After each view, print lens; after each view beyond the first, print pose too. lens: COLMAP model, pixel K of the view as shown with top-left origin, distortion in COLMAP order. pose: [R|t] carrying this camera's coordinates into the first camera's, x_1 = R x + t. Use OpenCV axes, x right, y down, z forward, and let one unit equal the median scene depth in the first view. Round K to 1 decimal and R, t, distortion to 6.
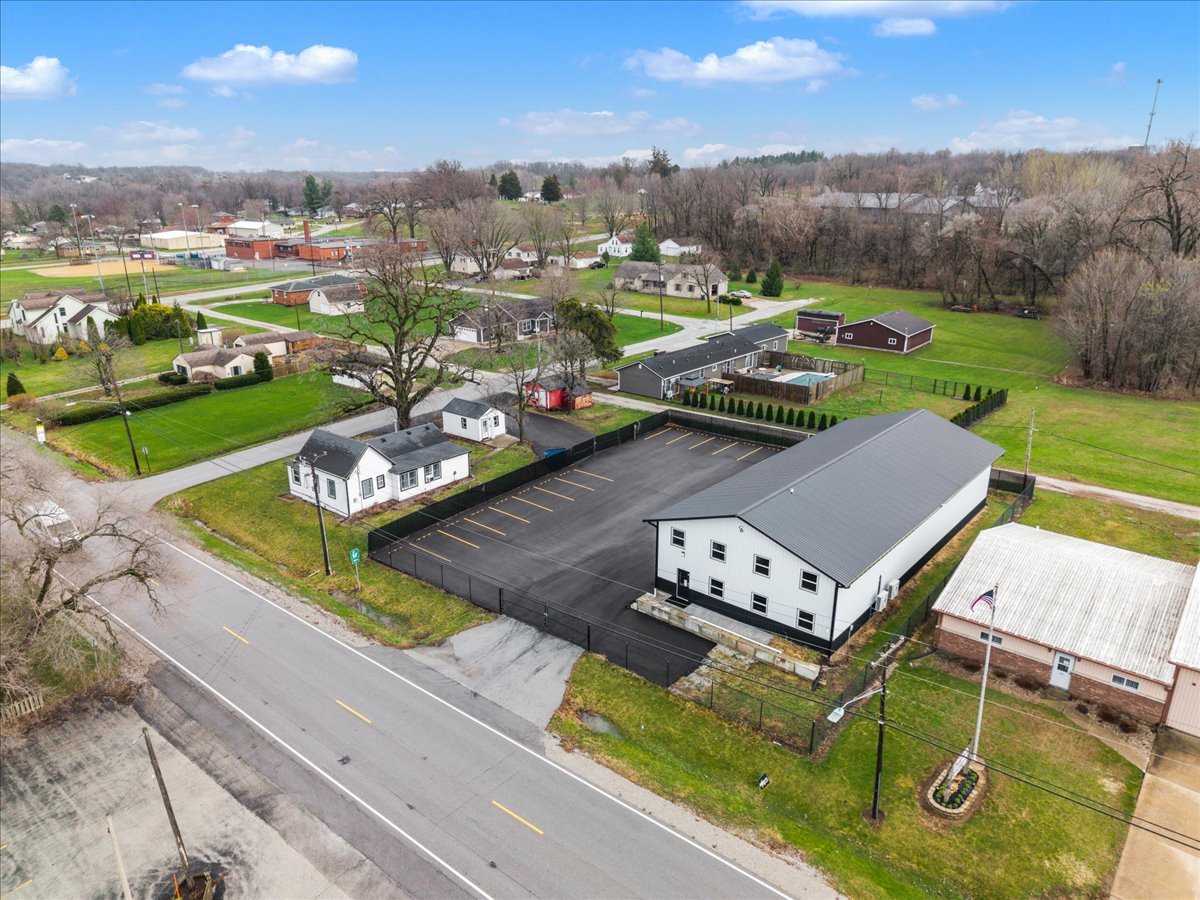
lens RADIAL K [[807.5, 0, 596.3], [0, 807.5, 443.6], [0, 0, 1]] dist [0.033116, -0.028022]
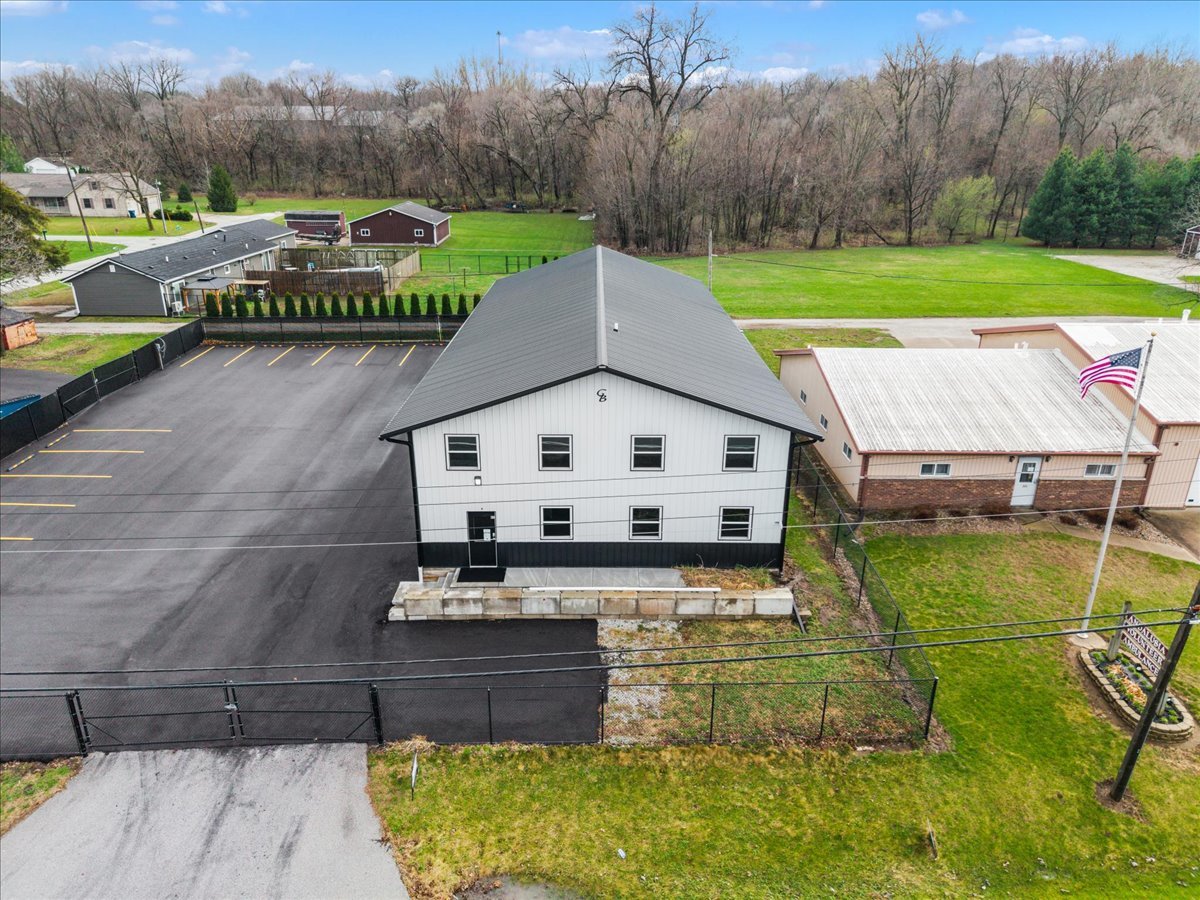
lens RADIAL K [[807.5, 0, 601.8], [0, 807.5, 444.3], [0, 0, 1]] dist [0.033116, -0.028022]
pose [[0.759272, -0.224109, 0.610968, -0.139413], [0.195355, 0.974025, 0.114508, 0.071251], [-0.620760, 0.032414, 0.783330, 0.549577]]
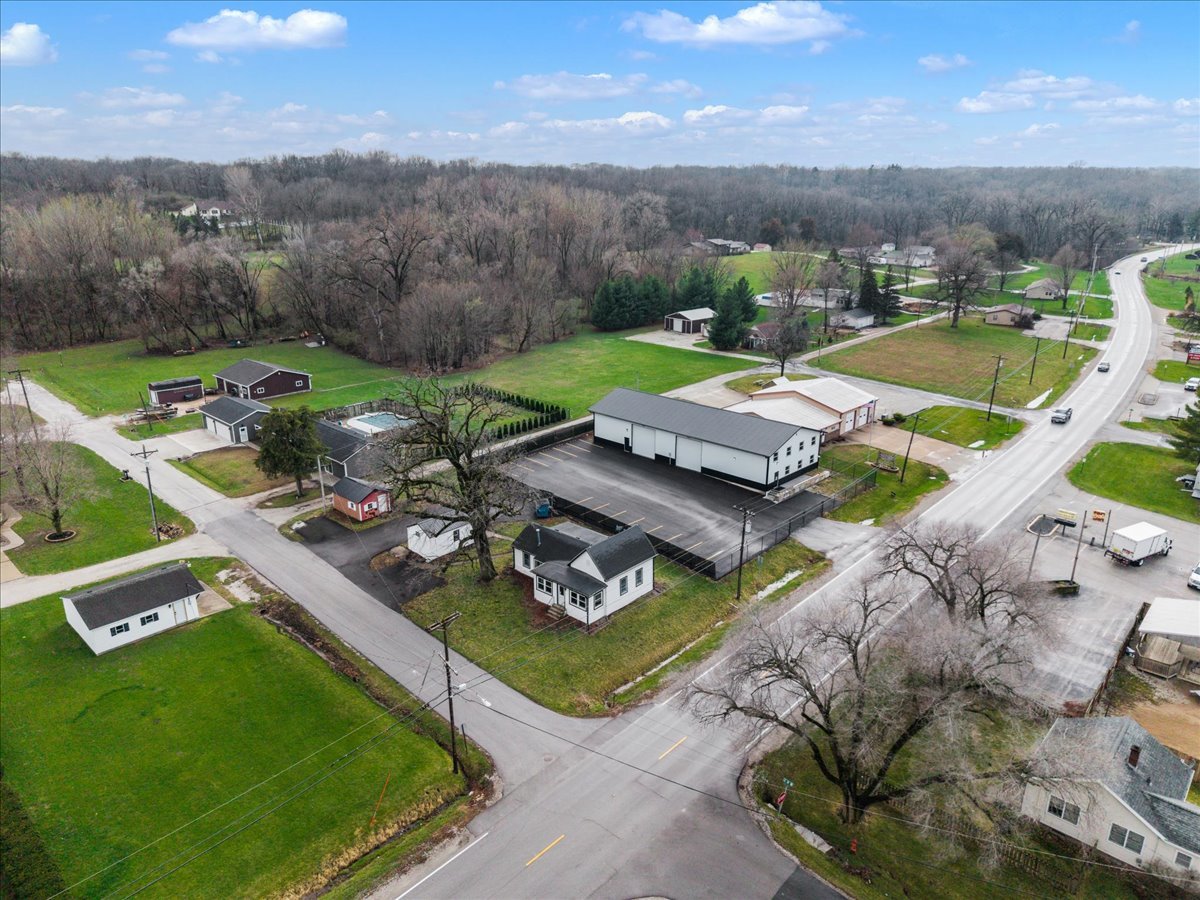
lens RADIAL K [[807.5, 0, 597.3], [0, 807.5, 452.8], [0, 0, 1]] dist [0.033116, -0.028022]
pose [[0.061340, -0.318016, 0.946099, -1.746445], [0.304706, 0.908600, 0.285656, -0.573067], [-0.950469, 0.270760, 0.152635, 1.107517]]
